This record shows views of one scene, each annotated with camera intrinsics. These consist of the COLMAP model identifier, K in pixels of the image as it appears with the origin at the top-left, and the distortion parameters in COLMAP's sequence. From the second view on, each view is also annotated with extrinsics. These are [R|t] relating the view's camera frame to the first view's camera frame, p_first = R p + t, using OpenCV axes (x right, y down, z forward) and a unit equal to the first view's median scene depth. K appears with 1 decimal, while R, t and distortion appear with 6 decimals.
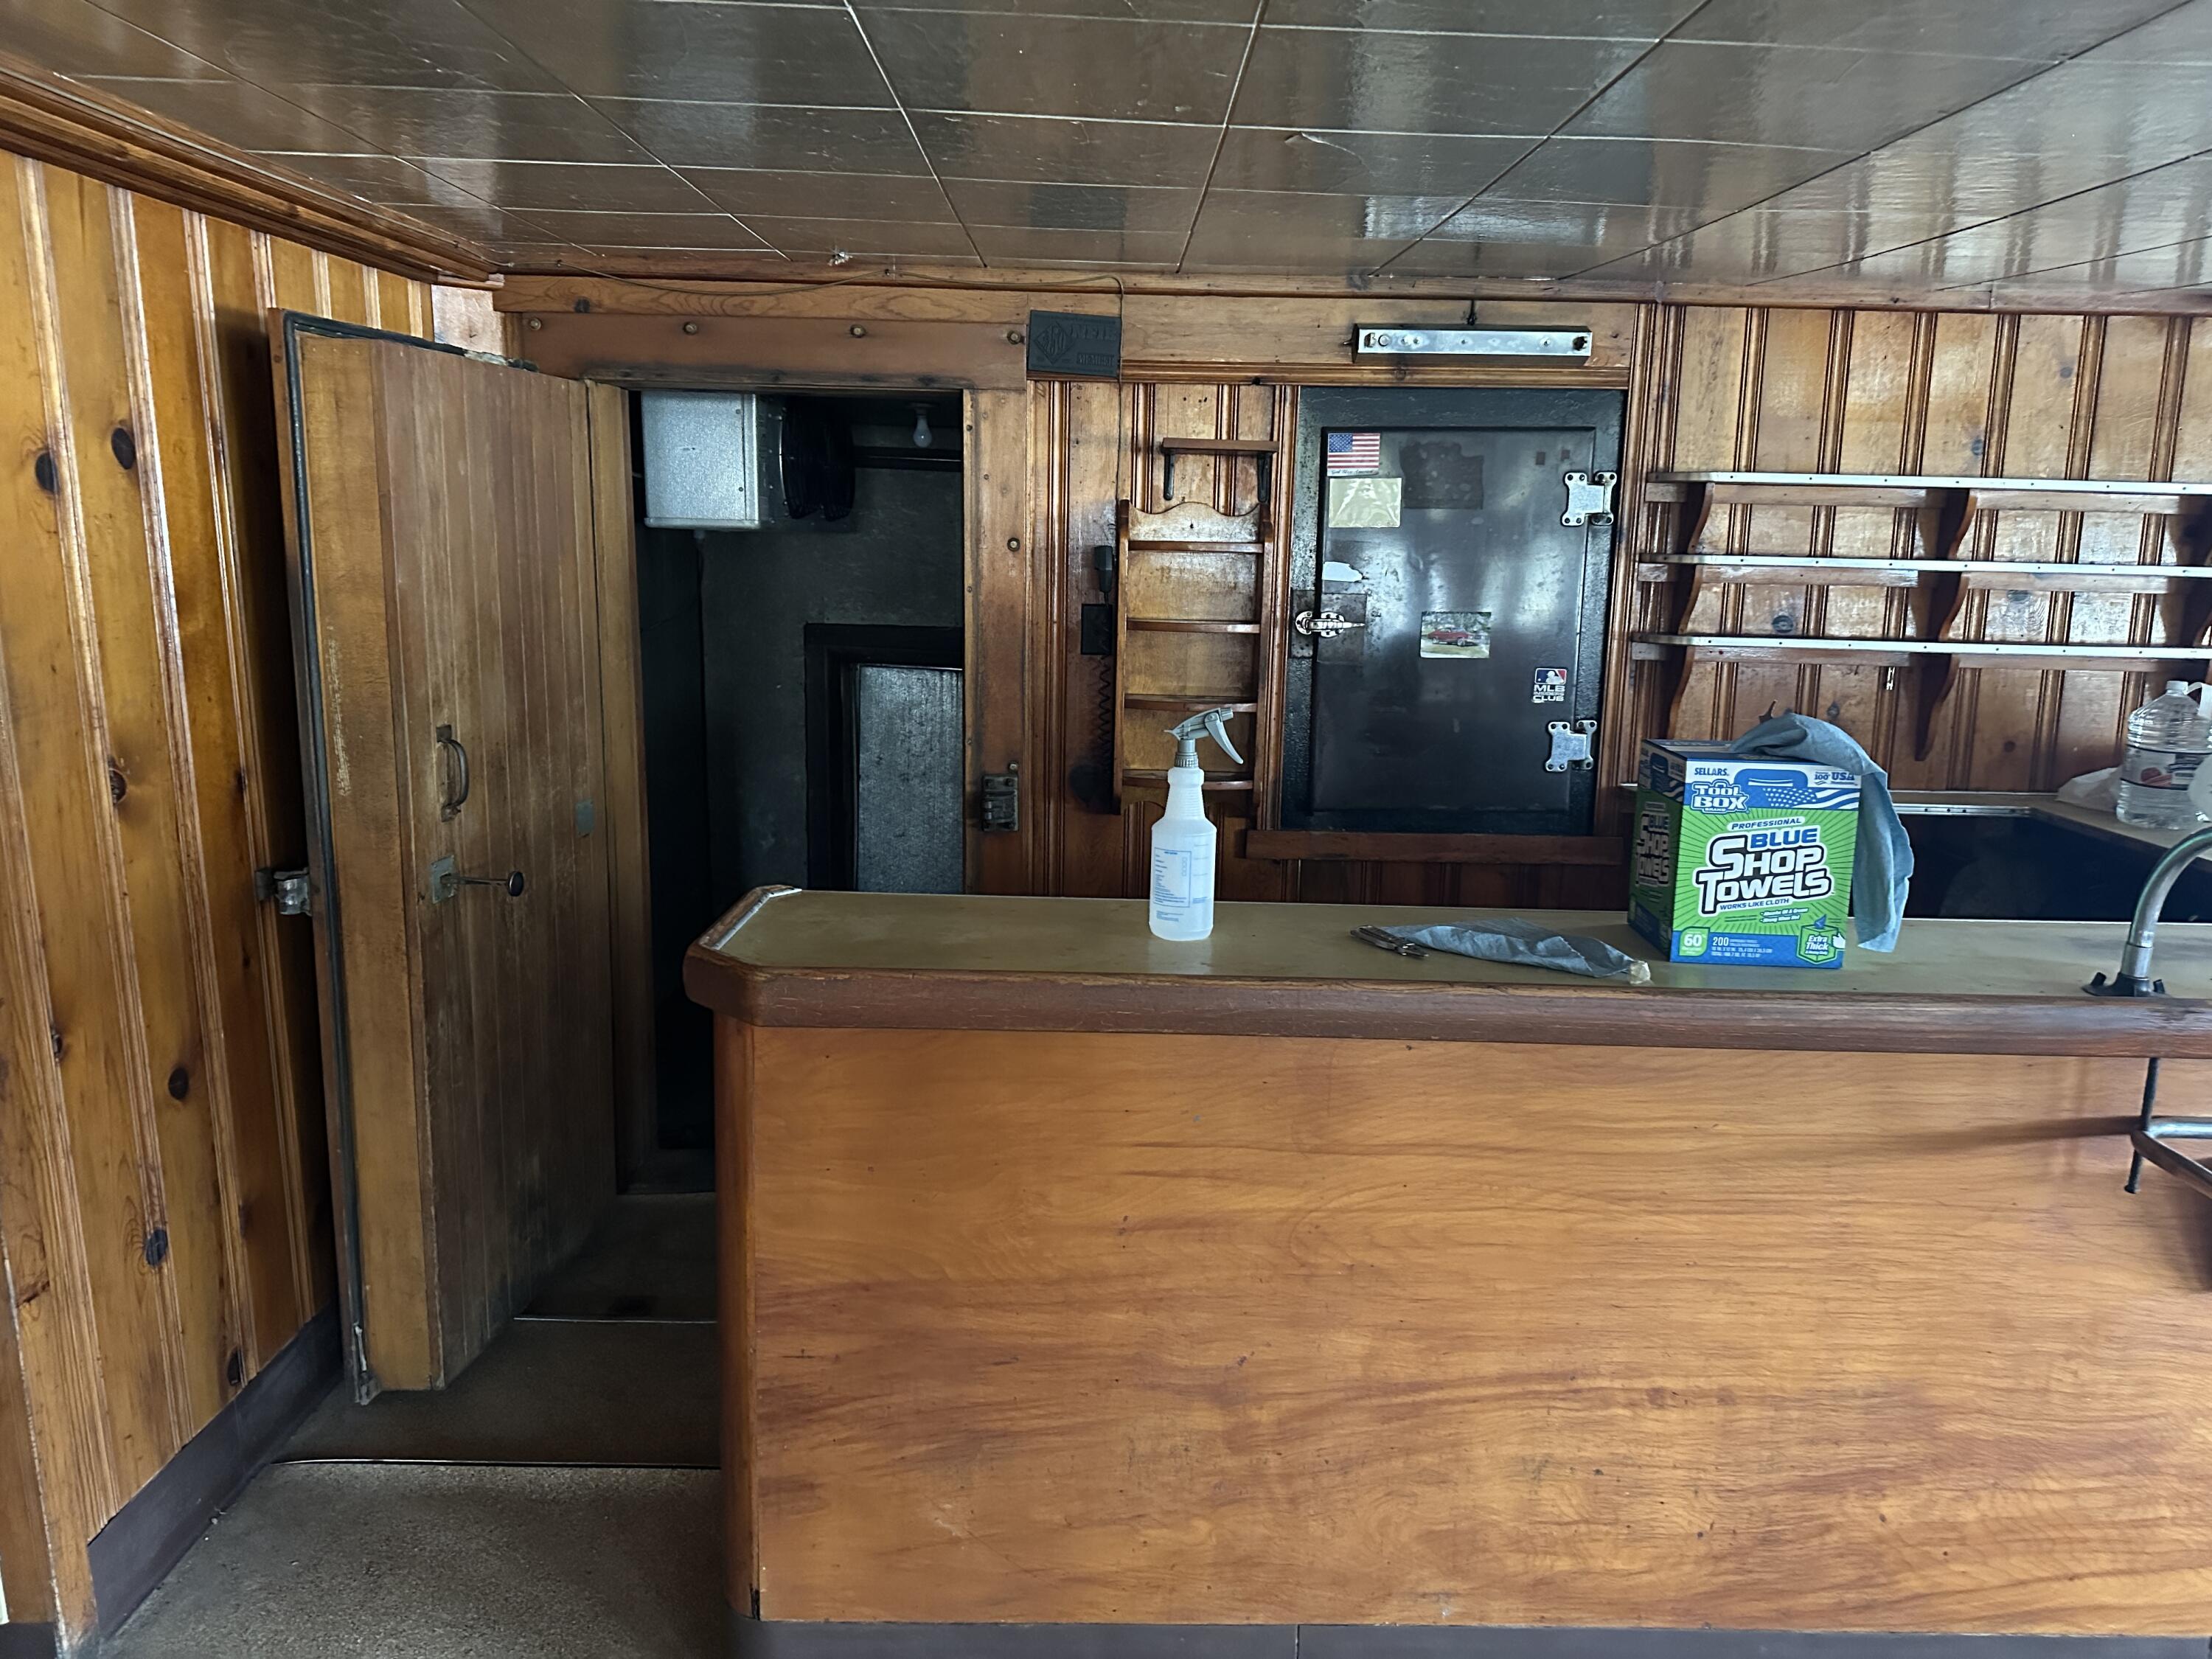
lens RADIAL K [[1500.0, 0, 1117.2], [0, 1500.0, 810.1], [0, 0, 1]] dist [0.008631, -0.019530]
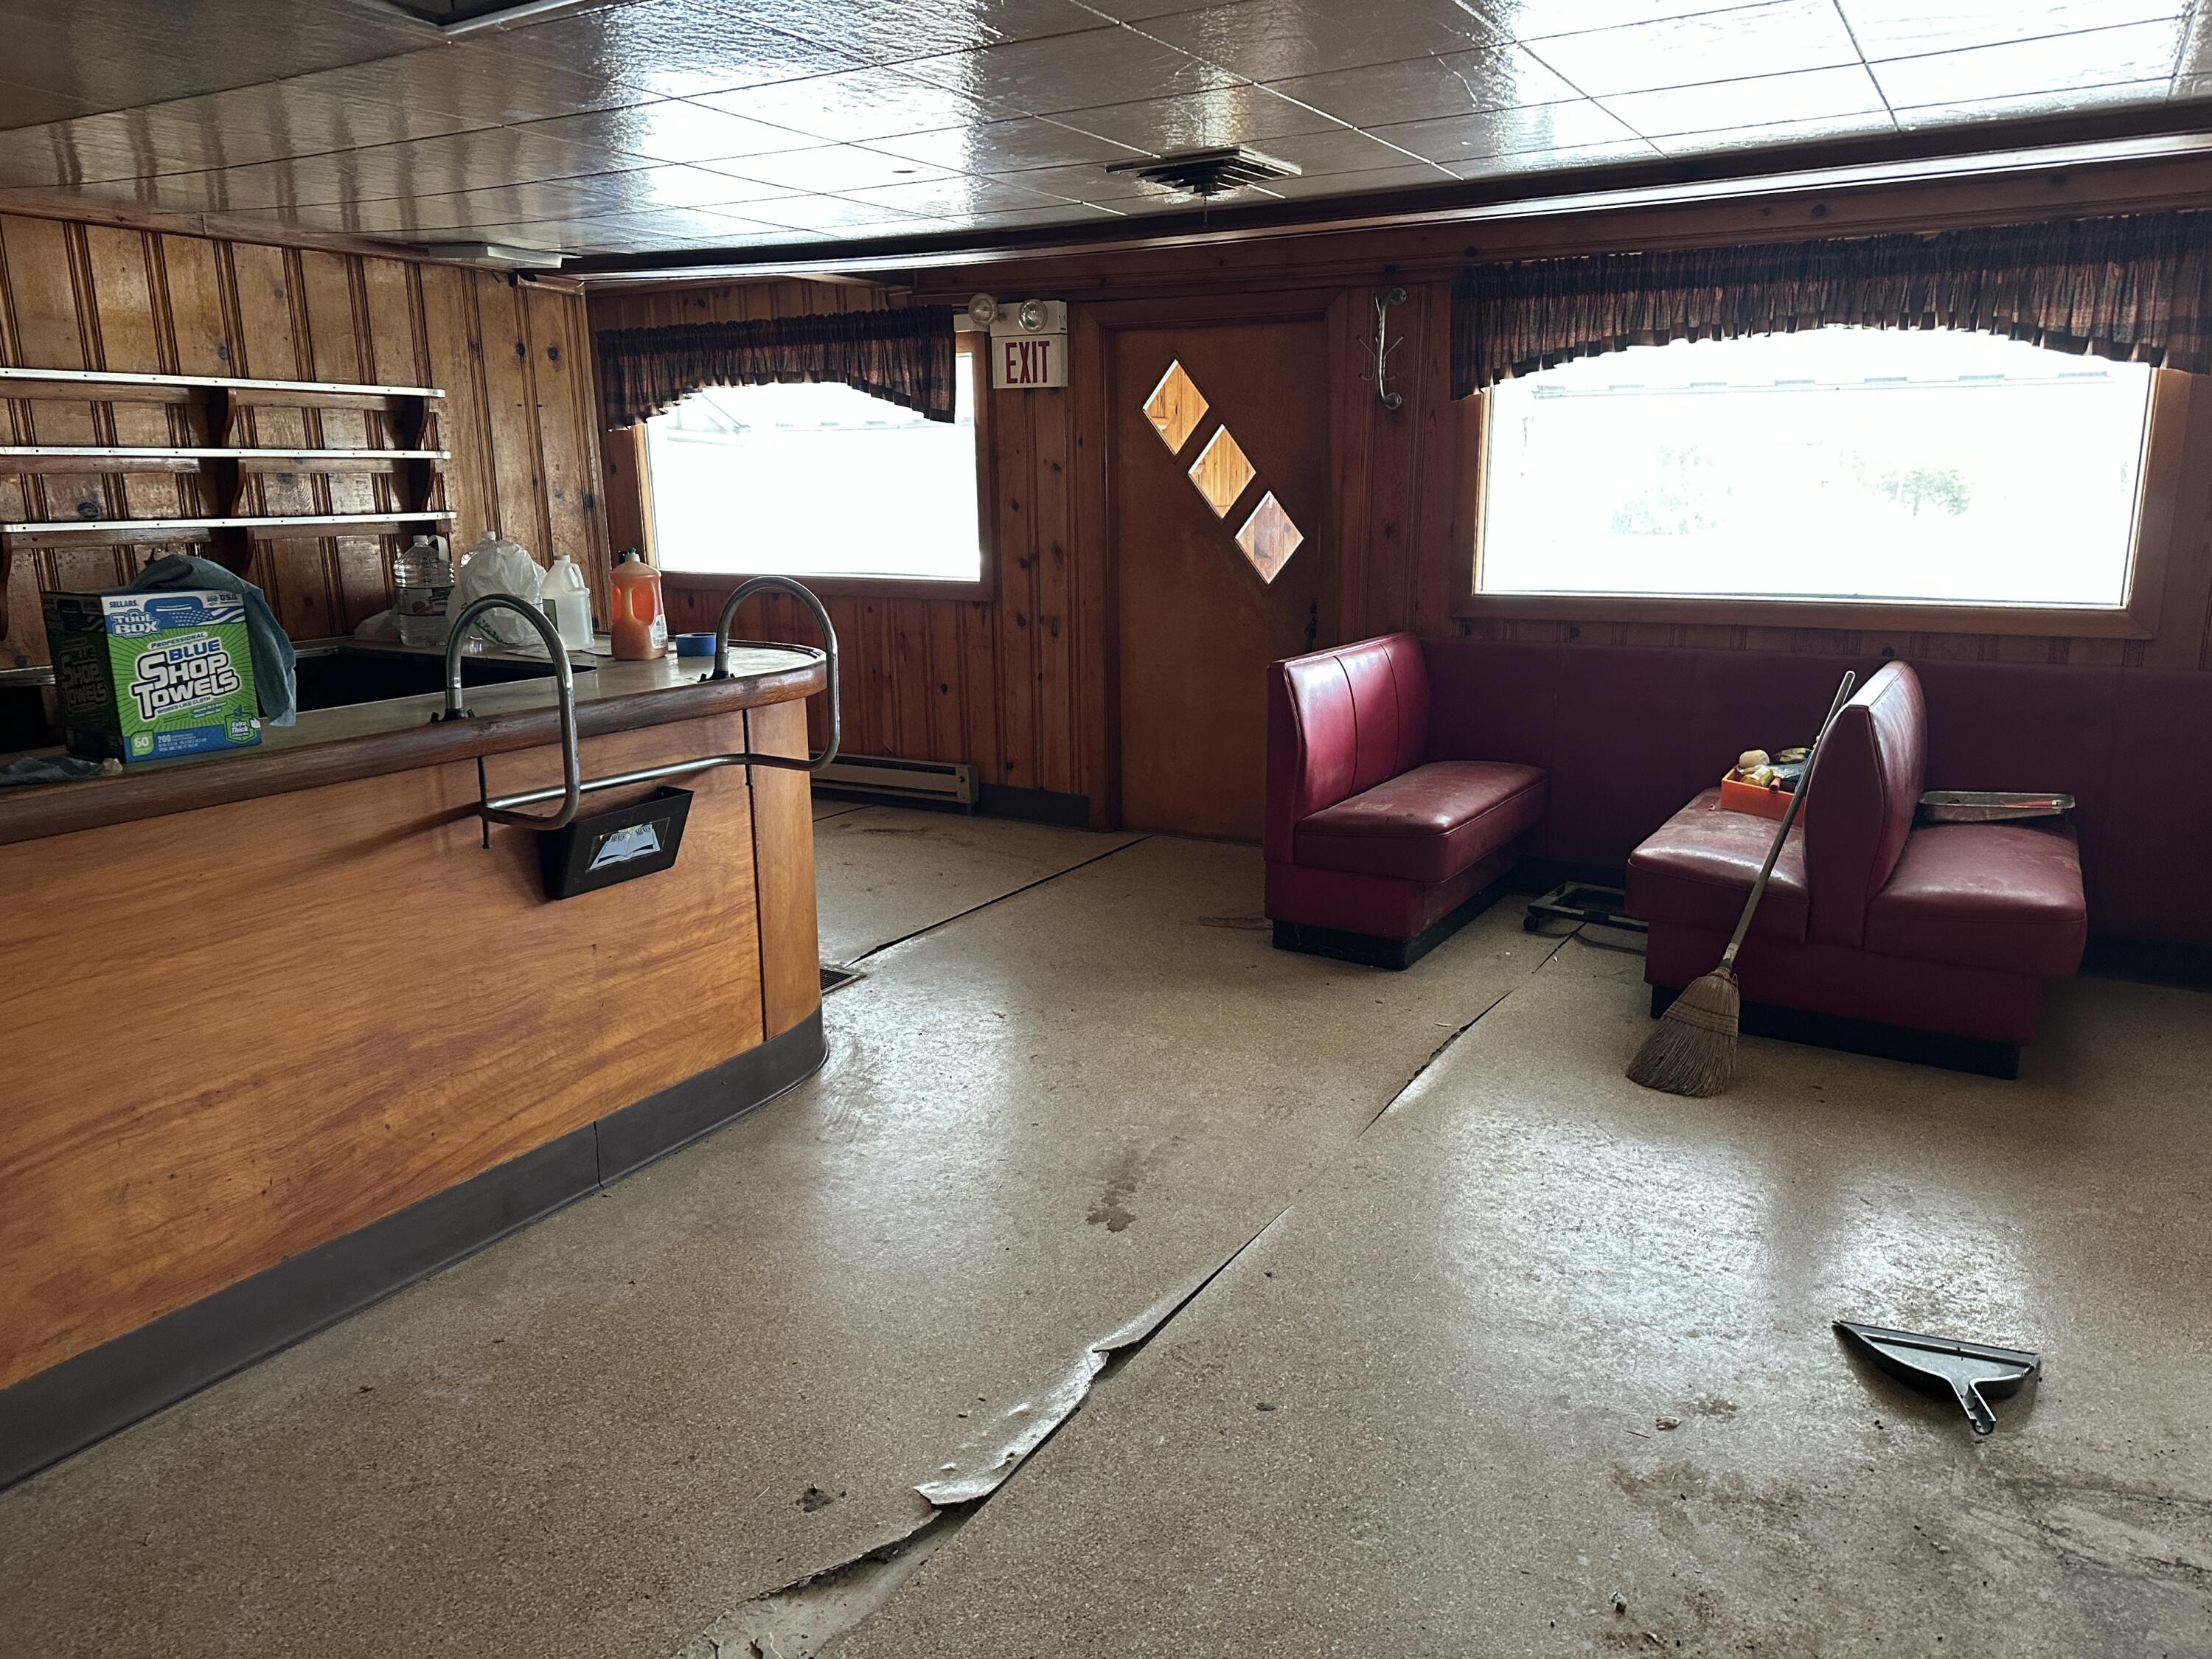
lens RADIAL K [[1557.8, 0, 1082.9], [0, 1557.8, 798.9], [0, 0, 1]] dist [0.077905, -0.081591]
pose [[0.511907, -0.201323, 0.835117, -0.202857], [0.176213, 0.976087, 0.127292, 0.065112], [-0.840774, 0.081996, 0.535141, -0.221723]]
